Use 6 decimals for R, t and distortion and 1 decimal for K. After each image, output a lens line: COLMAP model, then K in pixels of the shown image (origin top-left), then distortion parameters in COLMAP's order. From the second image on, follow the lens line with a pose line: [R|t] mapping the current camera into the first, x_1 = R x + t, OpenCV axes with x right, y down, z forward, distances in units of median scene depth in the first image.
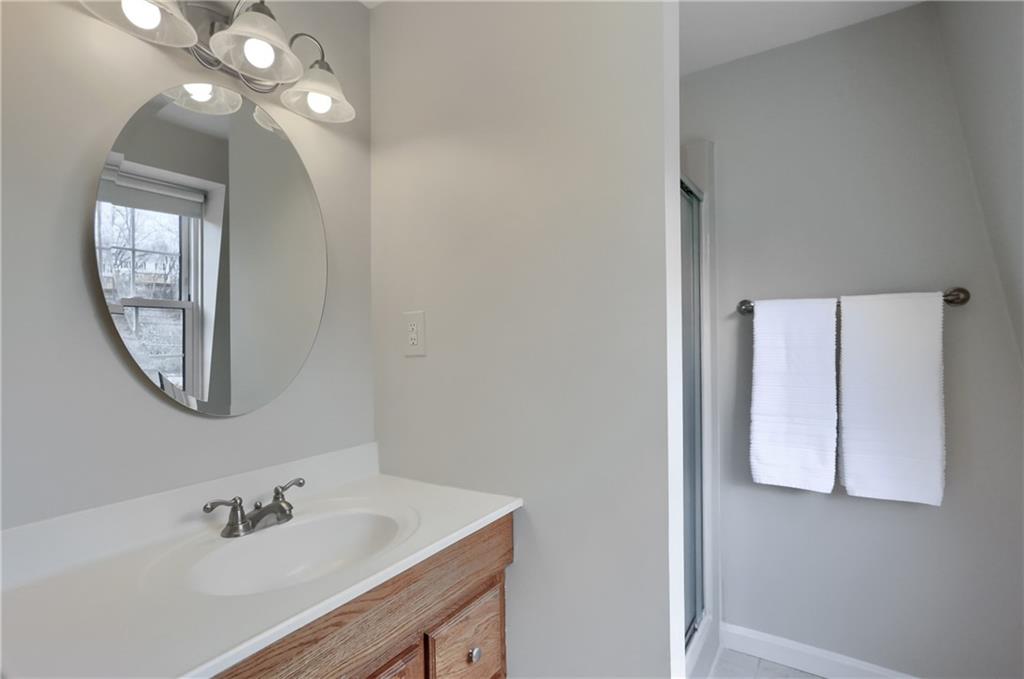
lens RADIAL K [[517.3, 0, 507.6], [0, 517.3, 342.3], [0, 0, 1]] dist [-0.016332, -0.001686]
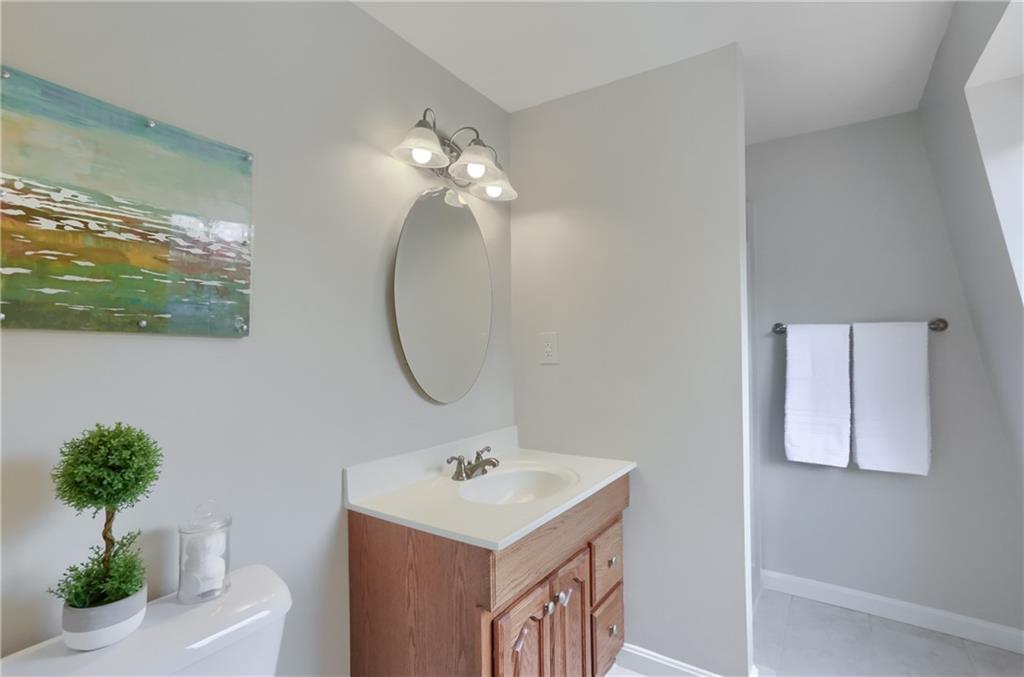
lens RADIAL K [[494.6, 0, 514.1], [0, 494.6, 334.6], [0, 0, 1]] dist [-0.019951, 0.003501]
pose [[0.999653, 0.009698, -0.024509, -0.239596], [-0.010291, 0.999654, -0.024201, -0.020124], [0.024266, 0.024444, 0.999407, -0.353136]]
